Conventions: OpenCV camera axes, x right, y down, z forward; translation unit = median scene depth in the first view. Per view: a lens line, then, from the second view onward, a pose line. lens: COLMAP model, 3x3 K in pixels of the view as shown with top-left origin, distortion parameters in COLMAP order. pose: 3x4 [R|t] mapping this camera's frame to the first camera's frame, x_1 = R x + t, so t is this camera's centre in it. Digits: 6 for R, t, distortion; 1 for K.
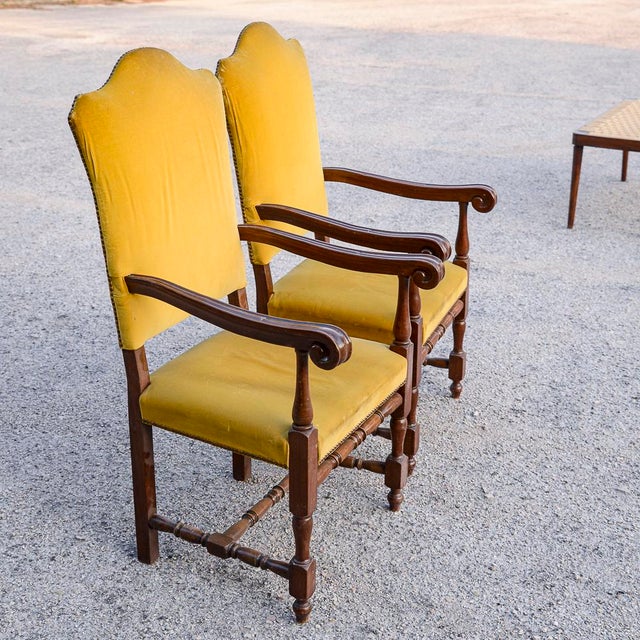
lens RADIAL K [[1014.4, 0, 319.0], [0, 1014.4, 309.8], [0, 0, 1]] dist [-0.043473, 0.063597]
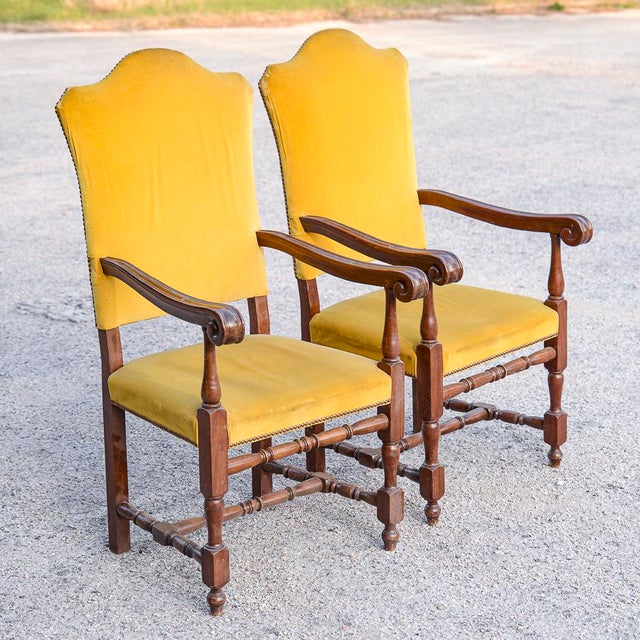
lens RADIAL K [[1514.1, 0, 320.0], [0, 1514.1, 320.0], [0, 0, 1]] dist [0.052920, 0.276713]
pose [[0.926401, 0.081006, -0.367722, 0.495151], [-0.116125, 0.990447, -0.074367, 0.099271], [0.358185, 0.111596, 0.926957, -0.311598]]
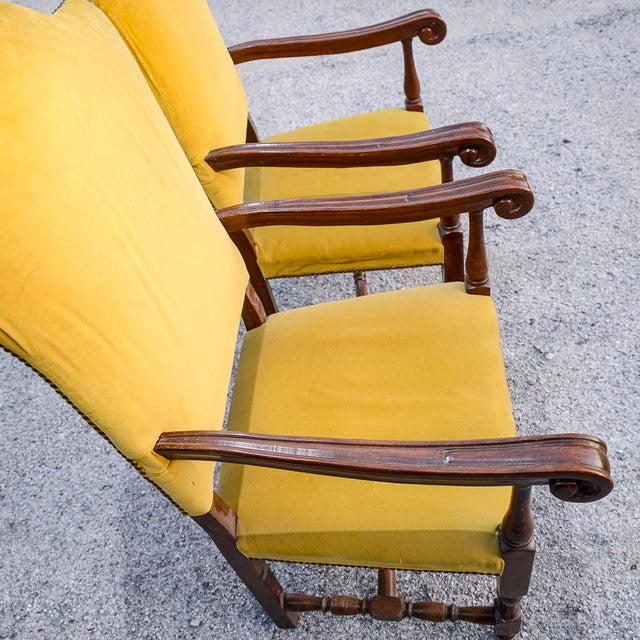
lens RADIAL K [[630.6, 0, 320.0], [0, 630.6, 320.0], [0, 0, 1]] dist [-0.087200, 0.005268]
pose [[0.893759, -0.419789, 0.158027, -0.108611], [0.312393, 0.835369, 0.452294, -0.183895], [-0.321879, -0.354875, 0.877757, 0.558287]]
